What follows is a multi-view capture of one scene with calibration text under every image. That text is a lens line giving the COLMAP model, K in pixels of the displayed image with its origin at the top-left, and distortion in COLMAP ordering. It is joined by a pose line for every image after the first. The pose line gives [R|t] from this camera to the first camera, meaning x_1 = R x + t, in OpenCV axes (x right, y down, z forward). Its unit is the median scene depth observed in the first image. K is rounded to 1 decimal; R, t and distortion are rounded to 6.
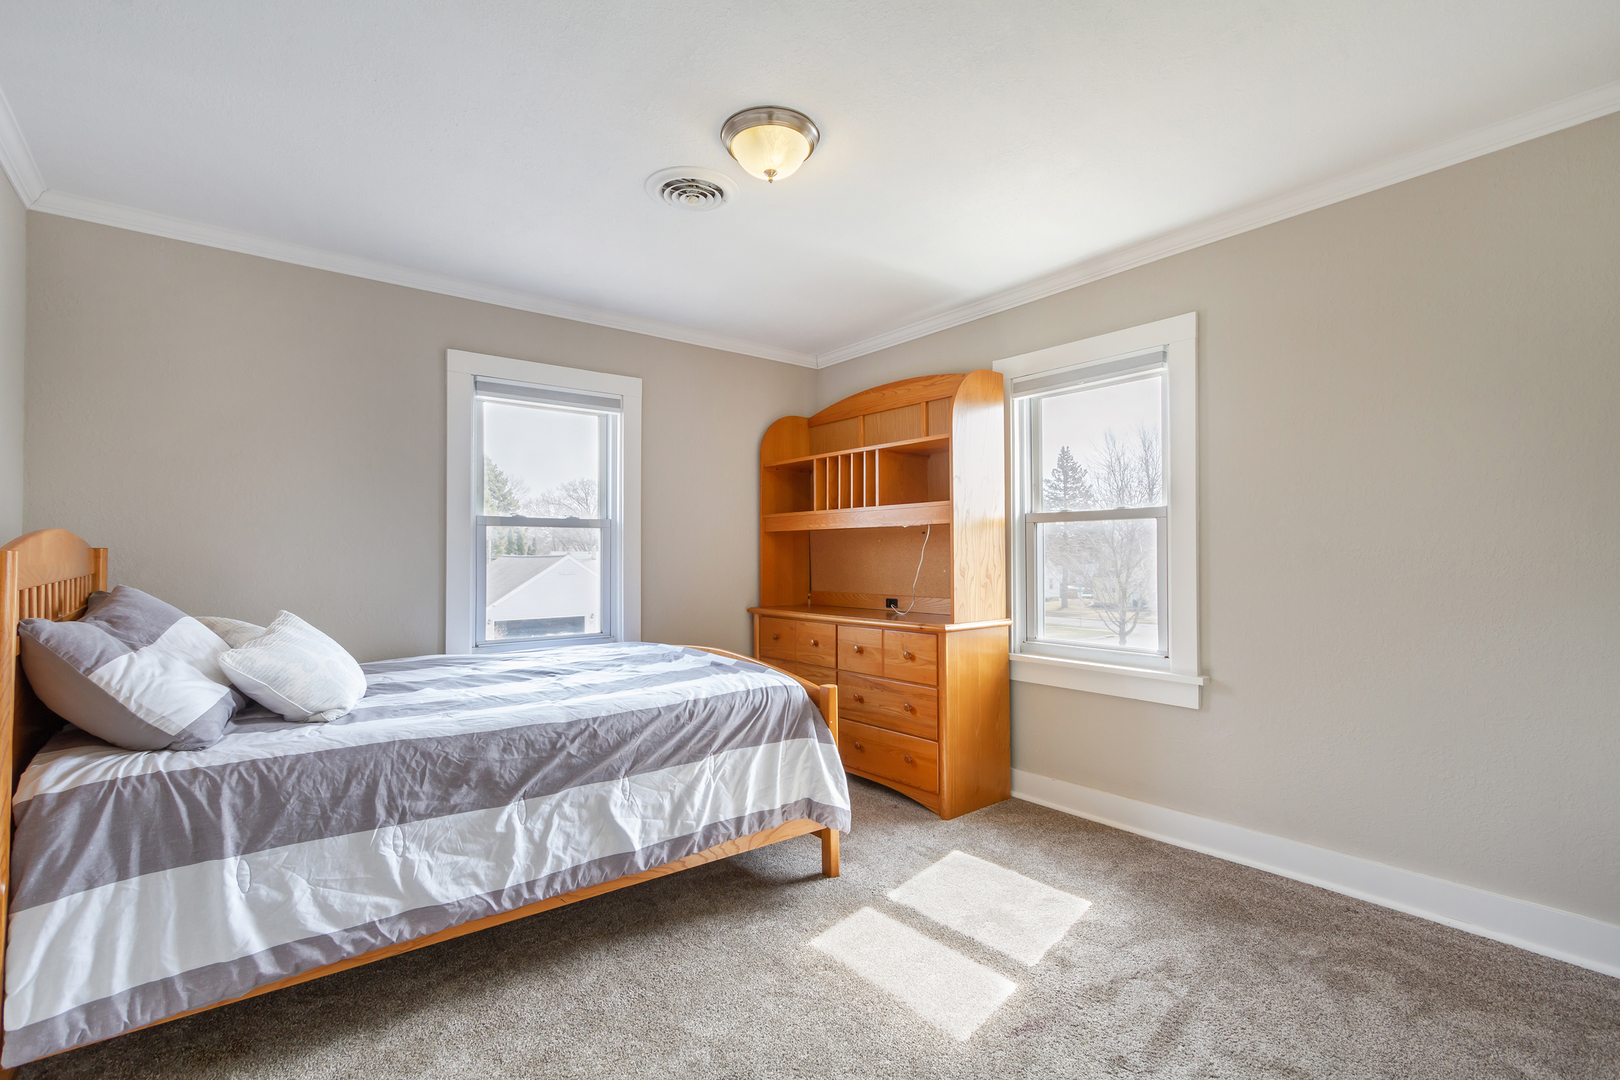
lens RADIAL K [[749.7, 0, 805.5], [0, 749.7, 543.4], [0, 0, 1]] dist [0.004314, -0.002061]
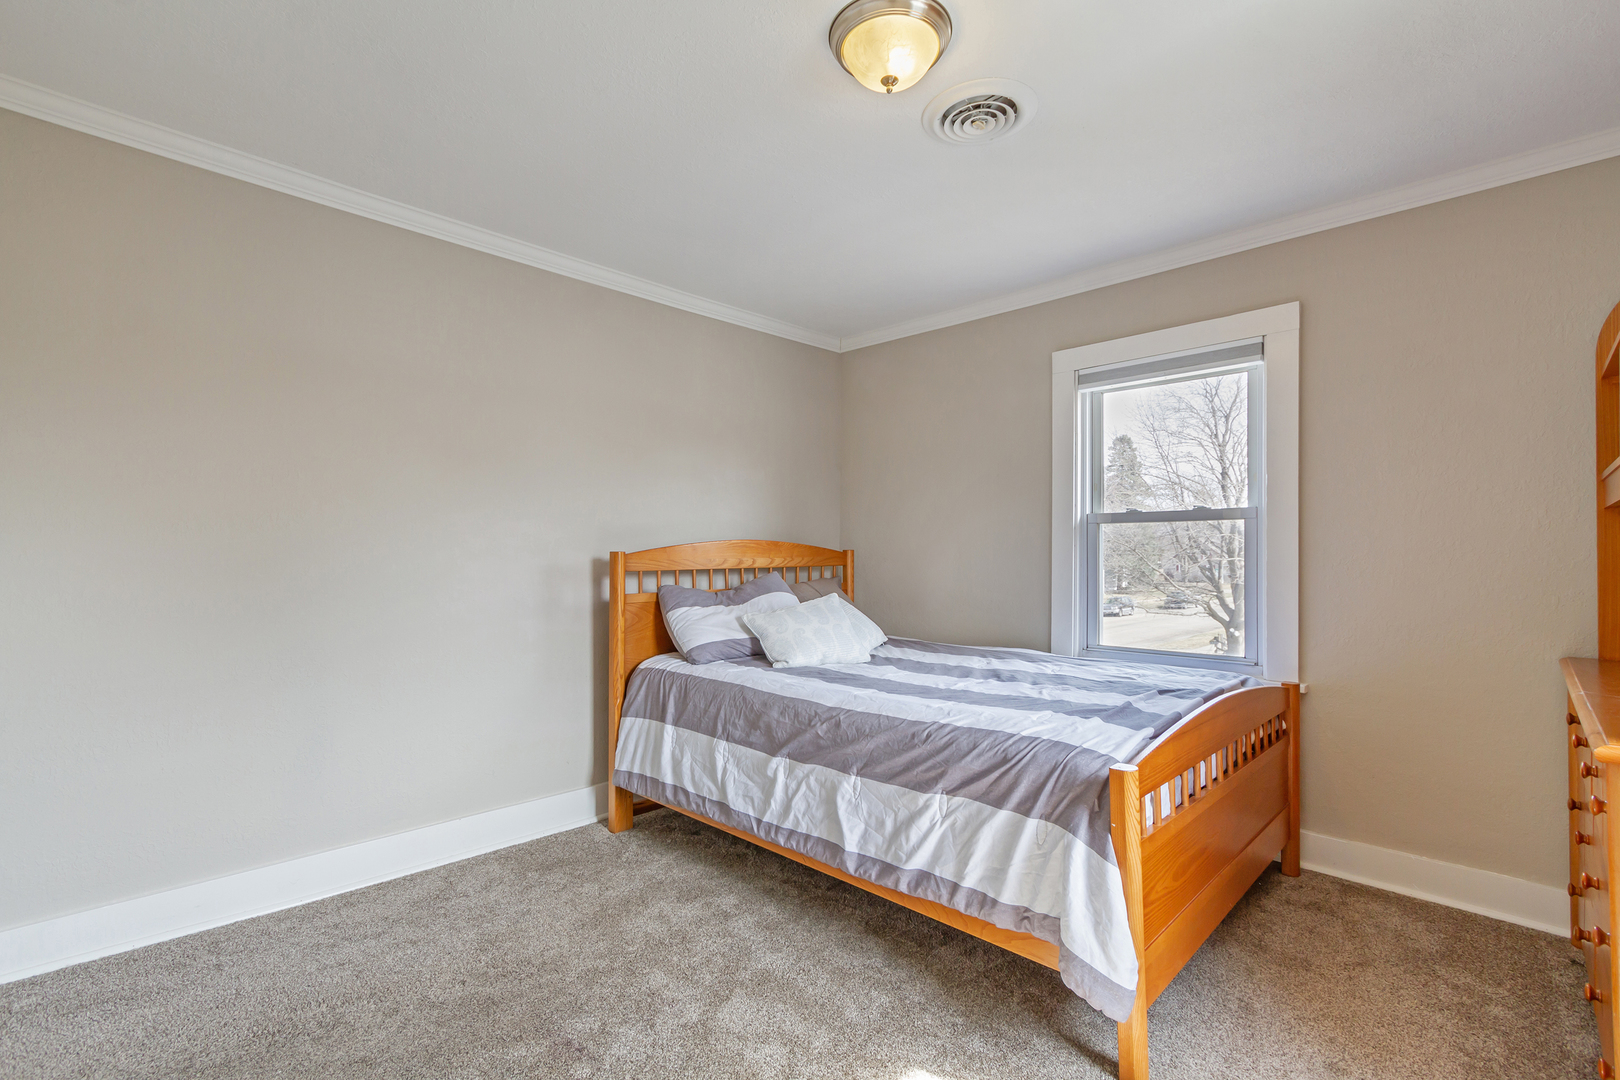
lens RADIAL K [[749.7, 0, 803.0], [0, 749.7, 545.2], [0, 0, 1]] dist [0.004314, -0.002061]
pose [[0.099113, -0.015994, -0.994948, 0.794296], [0.015505, 0.999774, -0.014527, 0.018950], [0.994955, -0.013987, 0.099339, 0.880697]]
